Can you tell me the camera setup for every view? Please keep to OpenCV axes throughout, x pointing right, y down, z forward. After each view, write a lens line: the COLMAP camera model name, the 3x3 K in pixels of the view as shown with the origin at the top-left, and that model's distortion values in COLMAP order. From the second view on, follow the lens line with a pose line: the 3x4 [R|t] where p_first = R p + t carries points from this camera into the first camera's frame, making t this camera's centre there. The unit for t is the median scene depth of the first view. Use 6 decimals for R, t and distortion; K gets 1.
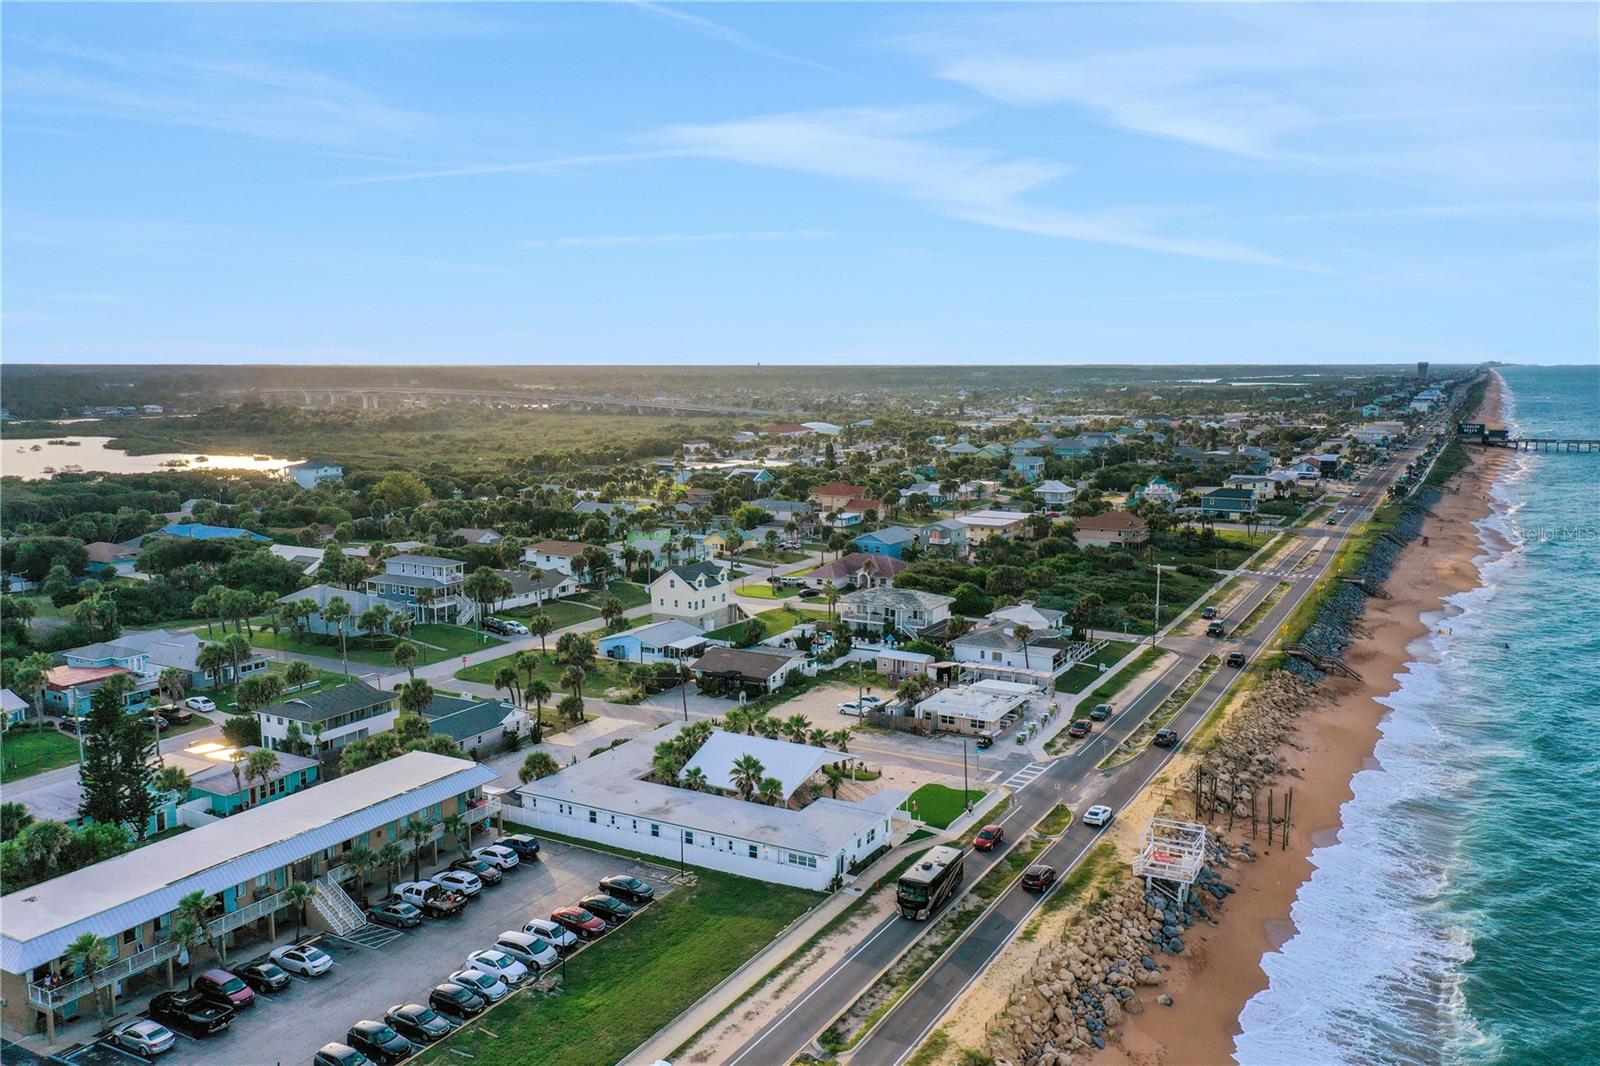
lens RADIAL K [[1261.0, 0, 791.9], [0, 1261.0, 532.3], [0, 0, 1]] dist [0.009269, 0.002210]
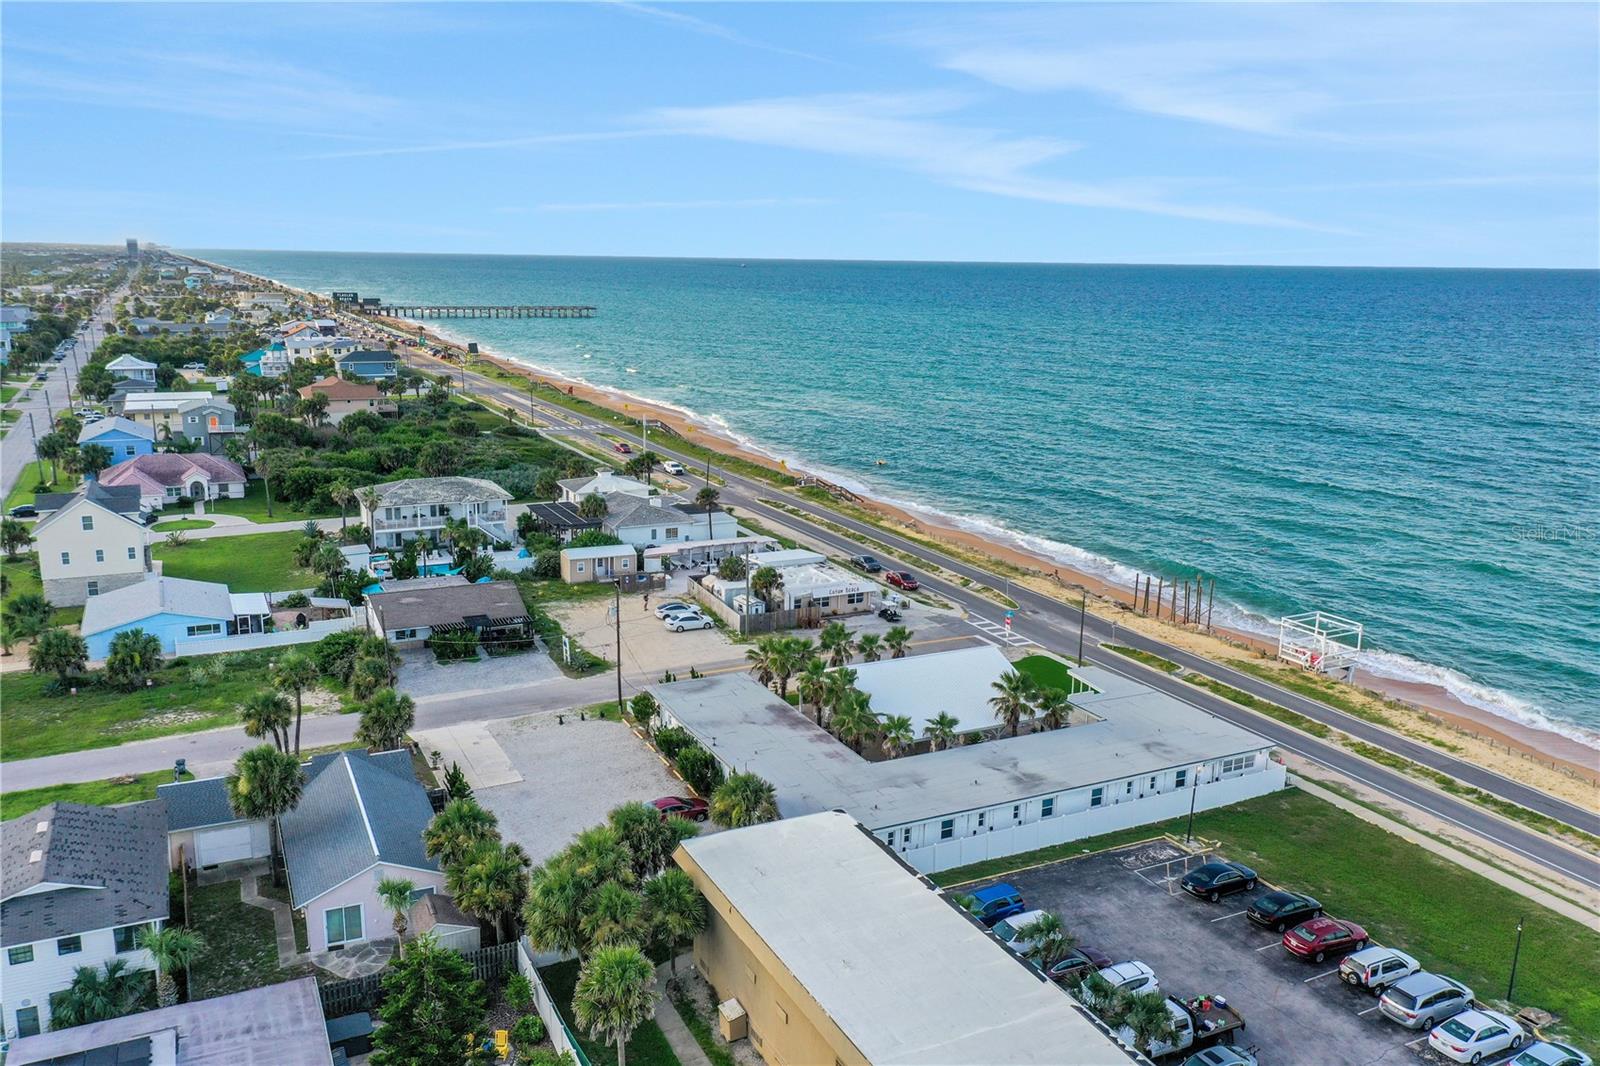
lens RADIAL K [[1260.2, 0, 805.1], [0, 1260.2, 533.7], [0, 0, 1]] dist [0.002261, 0.002759]
pose [[0.562157, -0.165888, 0.810223, -0.646220], [0.091217, 0.986136, 0.138616, -0.007735], [-0.821985, -0.004018, 0.569495, 0.682400]]
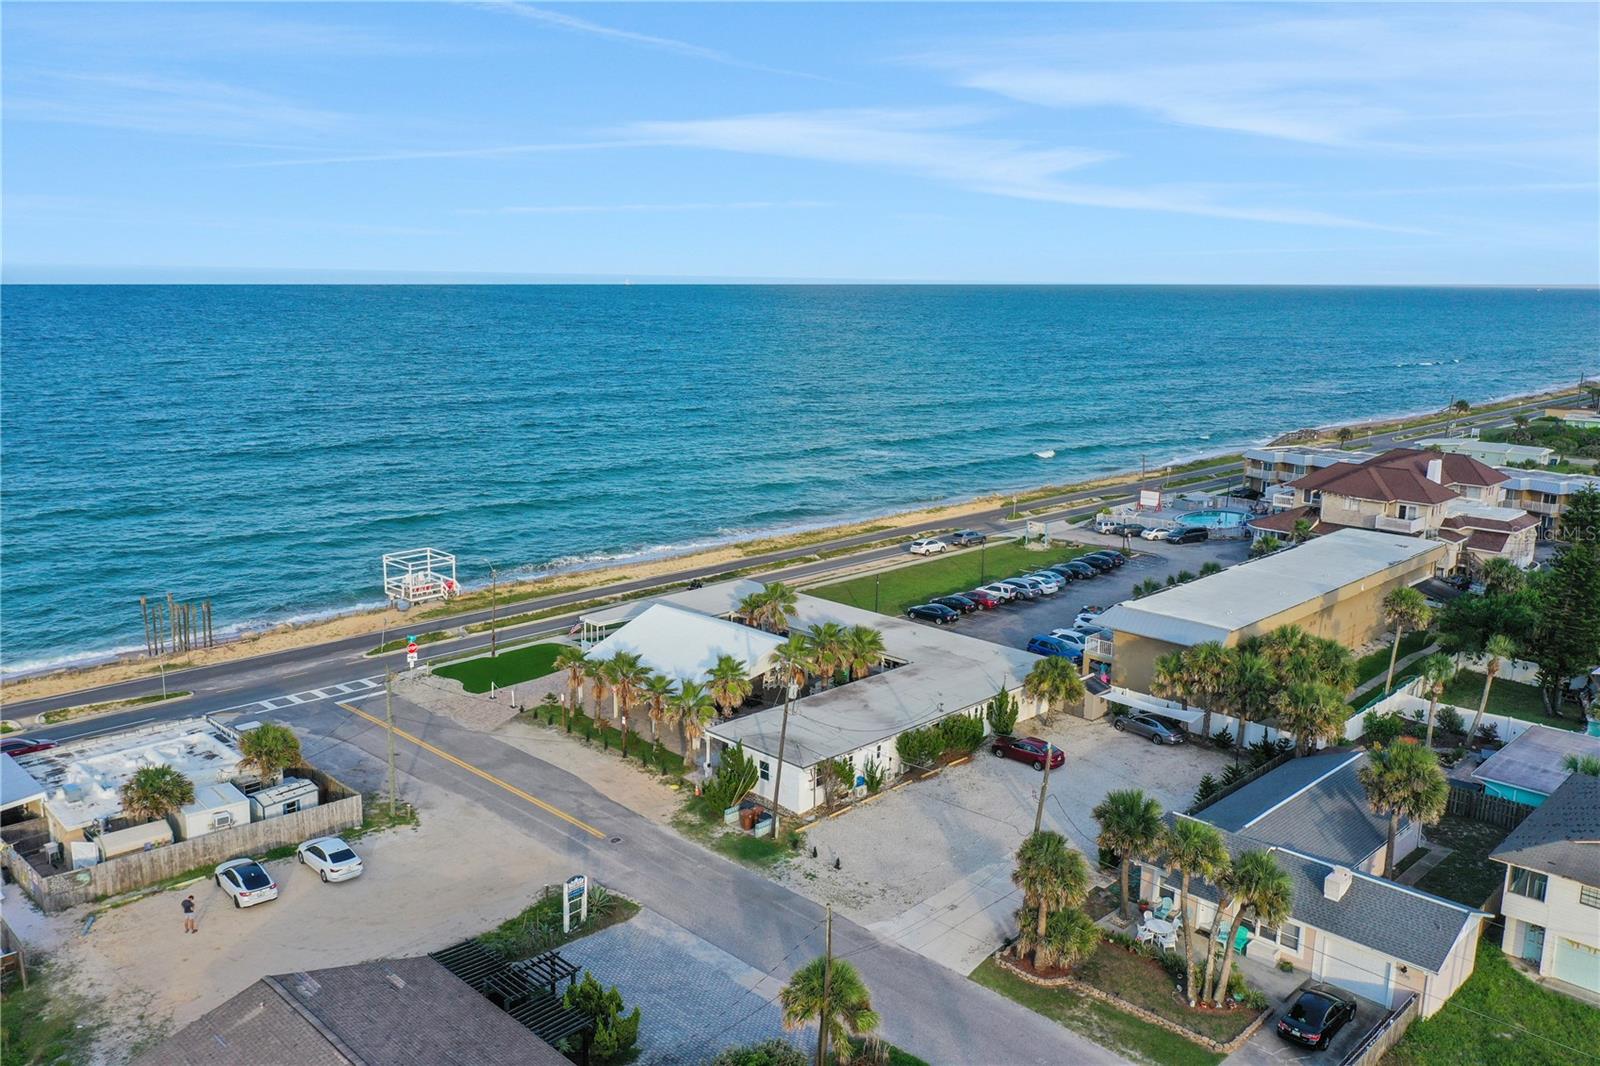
lens RADIAL K [[1244.0, 0, 799.6], [0, 1244.0, 594.5], [0, 0, 1]] dist [0.005031, 0.004143]
pose [[-0.966766, -0.076136, 0.244065, -0.235664], [0.018853, 0.930800, 0.365042, -0.097539], [-0.254969, 0.357511, -0.898430, 1.662303]]
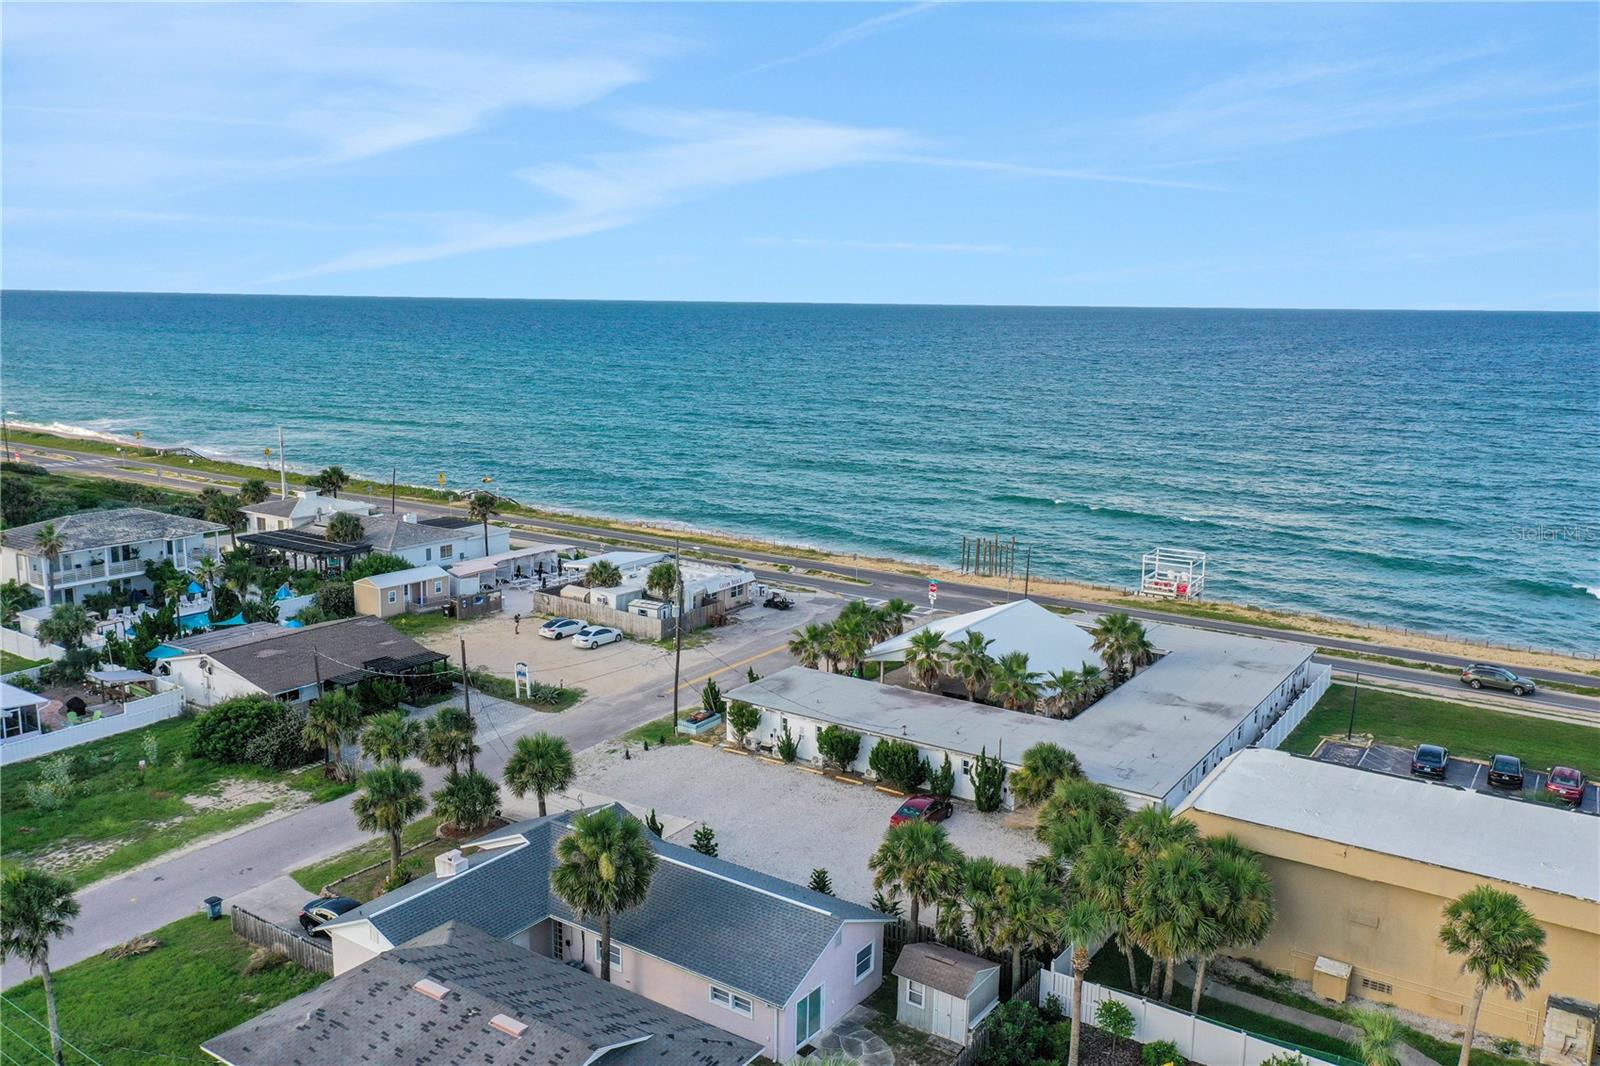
lens RADIAL K [[1244.0, 0, 799.6], [0, 1244.0, 594.5], [0, 0, 1]] dist [0.005031, 0.004143]
pose [[0.077756, -0.224657, 0.971331, -0.700292], [0.116148, 0.969687, 0.214979, -0.001949], [-0.990184, 0.096102, 0.101493, 1.082719]]
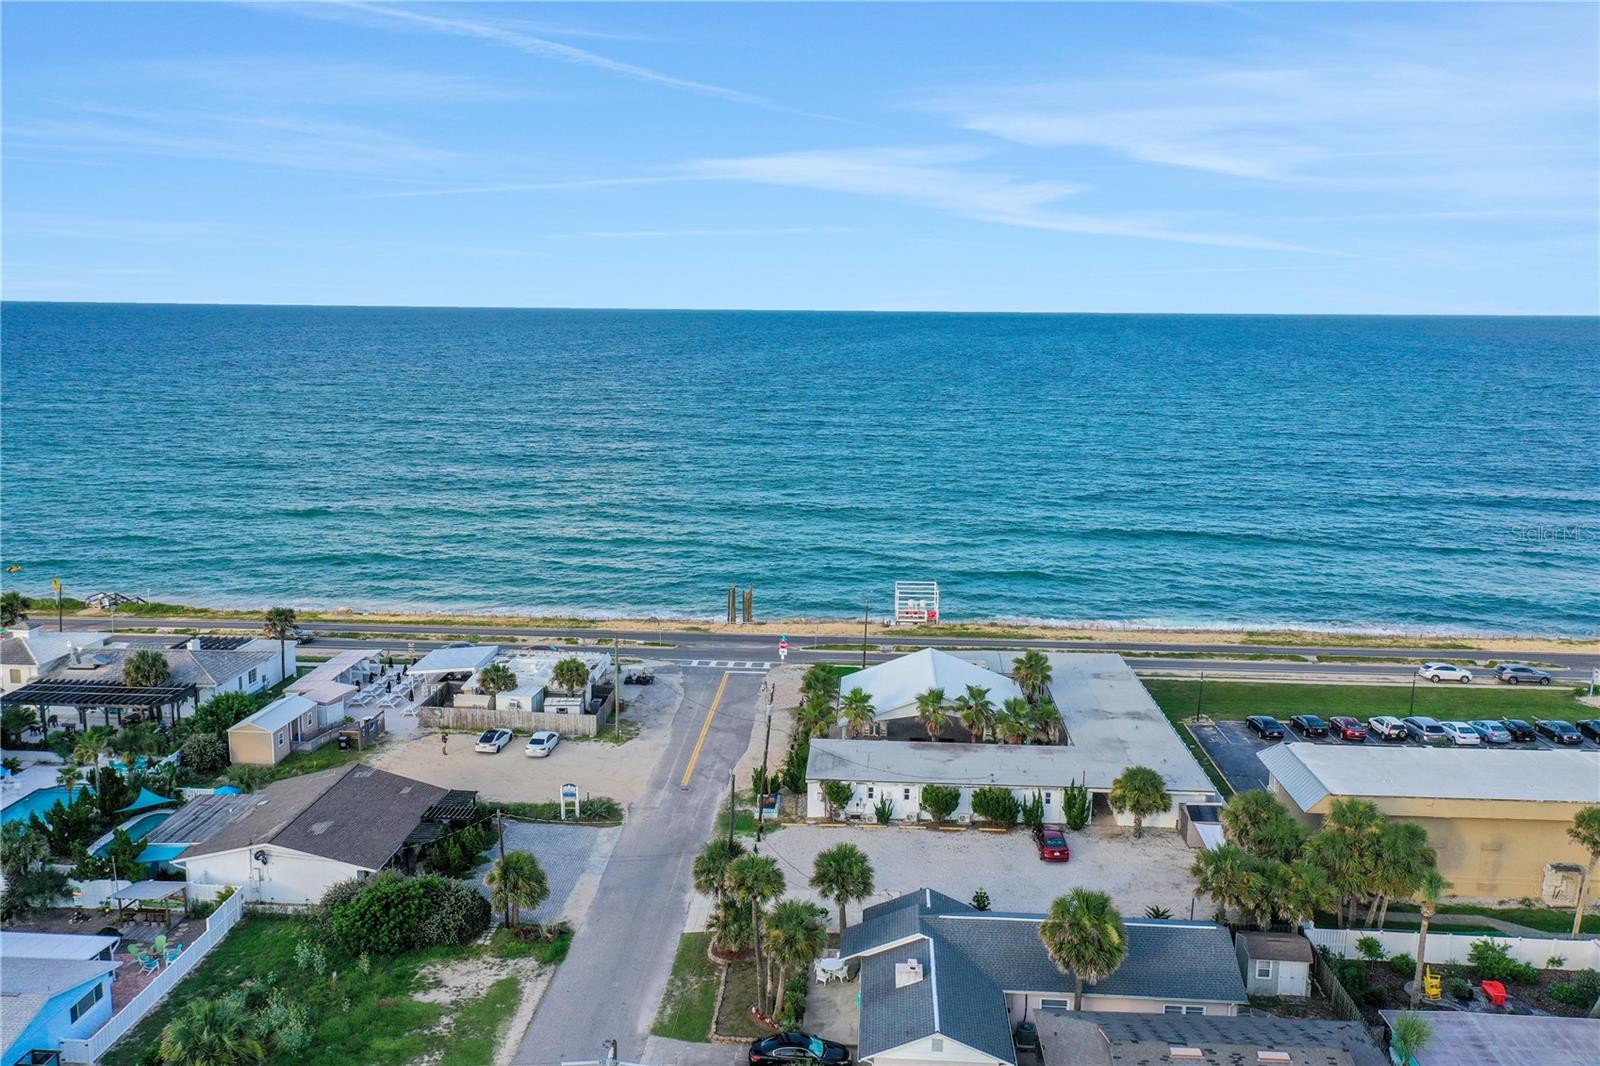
lens RADIAL K [[1244.0, 0, 799.6], [0, 1244.0, 594.5], [0, 0, 1]] dist [0.005031, 0.004143]
pose [[-0.442138, -0.201805, 0.873950, -0.692137], [0.108249, 0.955233, 0.275338, -0.112440], [-0.890391, 0.216342, -0.400500, 1.449112]]
